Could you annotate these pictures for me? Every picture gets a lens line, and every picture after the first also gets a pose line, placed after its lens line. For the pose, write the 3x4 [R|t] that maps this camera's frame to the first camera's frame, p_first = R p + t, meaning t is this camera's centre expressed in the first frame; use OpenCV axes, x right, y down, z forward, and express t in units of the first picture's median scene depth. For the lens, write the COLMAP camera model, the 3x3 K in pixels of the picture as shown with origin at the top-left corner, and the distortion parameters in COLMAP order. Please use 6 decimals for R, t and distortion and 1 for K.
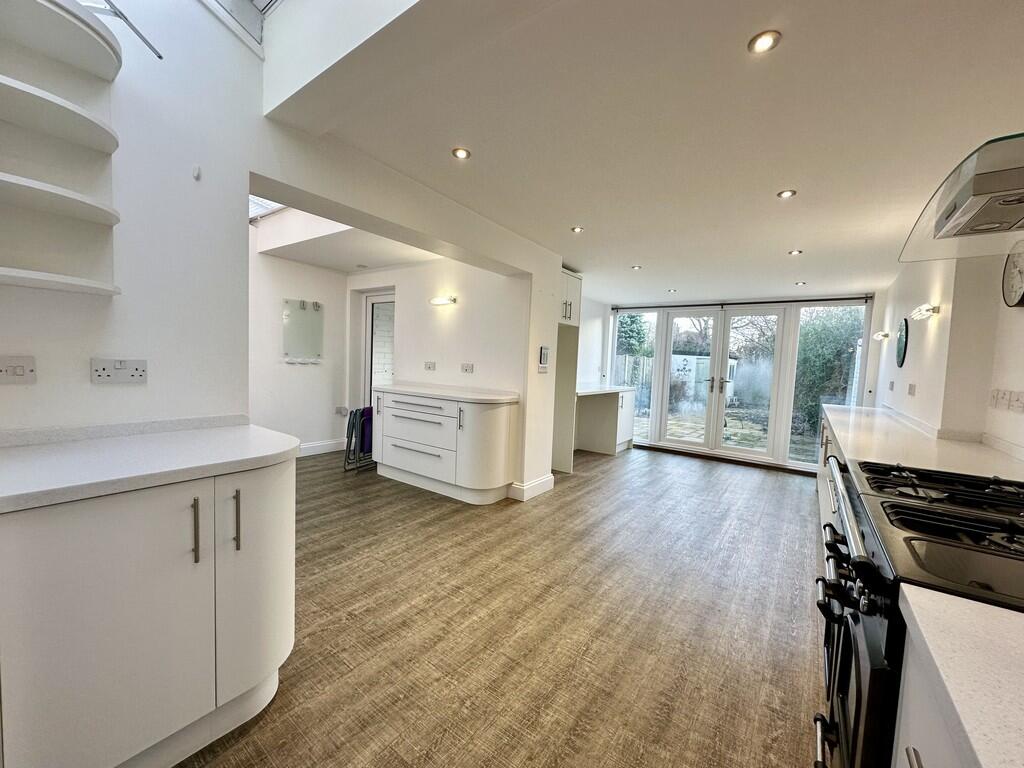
lens RADIAL K [[407.8, 0, 513.2], [0, 407.8, 387.6], [0, 0, 1]] dist [0.000501, -0.000043]
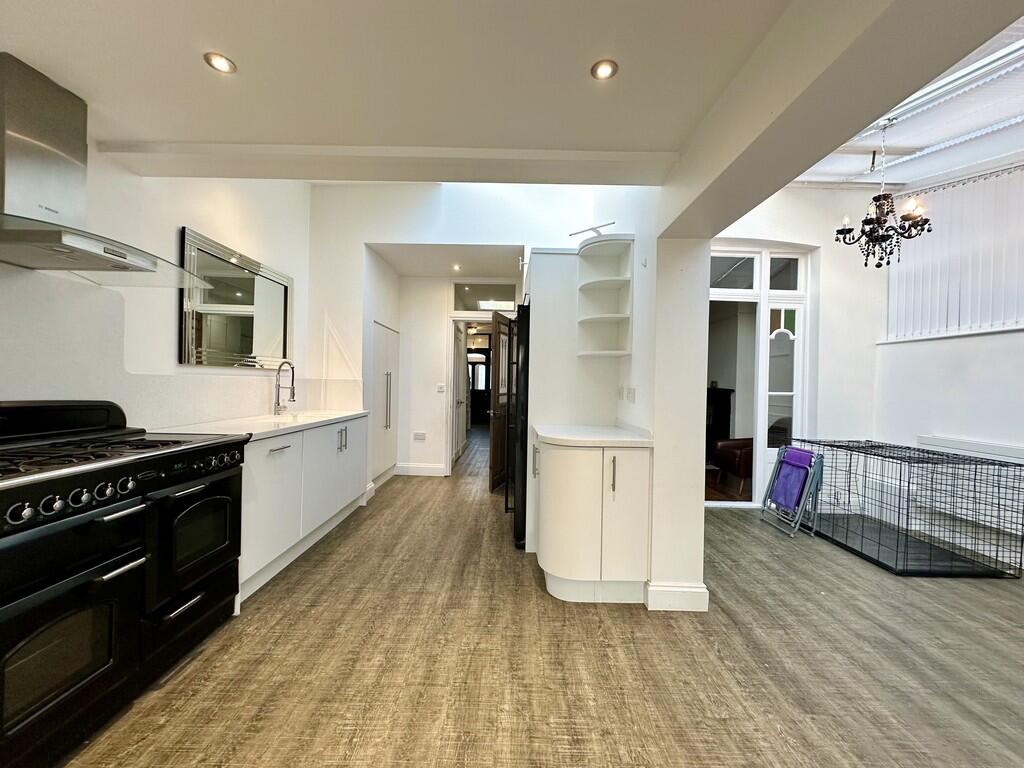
lens RADIAL K [[407.8, 0, 514.3], [0, 407.8, 381.0], [0, 0, 1]] dist [0.000501, -0.000043]
pose [[-0.804006, -0.059230, -0.591664, 0.402399], [-0.092099, 0.995423, 0.025503, -0.075802], [0.587445, 0.074996, -0.805781, 1.639450]]
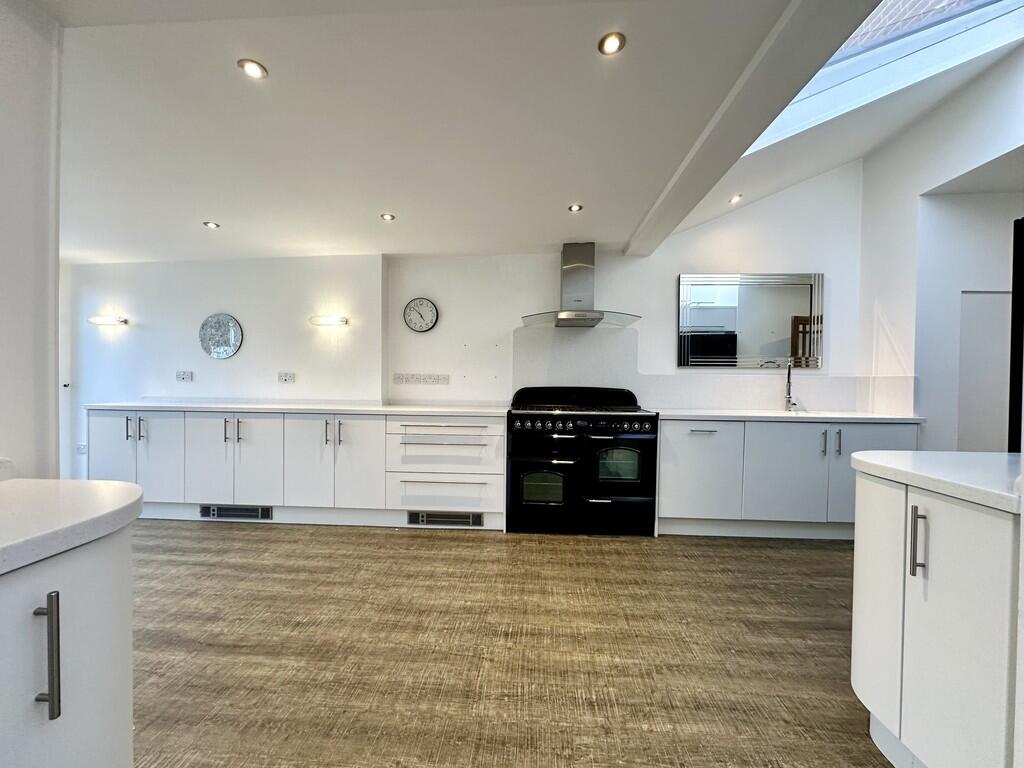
lens RADIAL K [[407.8, 0, 511.1], [0, 407.8, 385.9], [0, 0, 1]] dist [0.000501, -0.000043]
pose [[-0.541172, -0.056030, 0.839043, -0.683314], [0.024423, 0.996310, 0.082285, -0.088461], [-0.840557, 0.065022, -0.537807, 1.664837]]
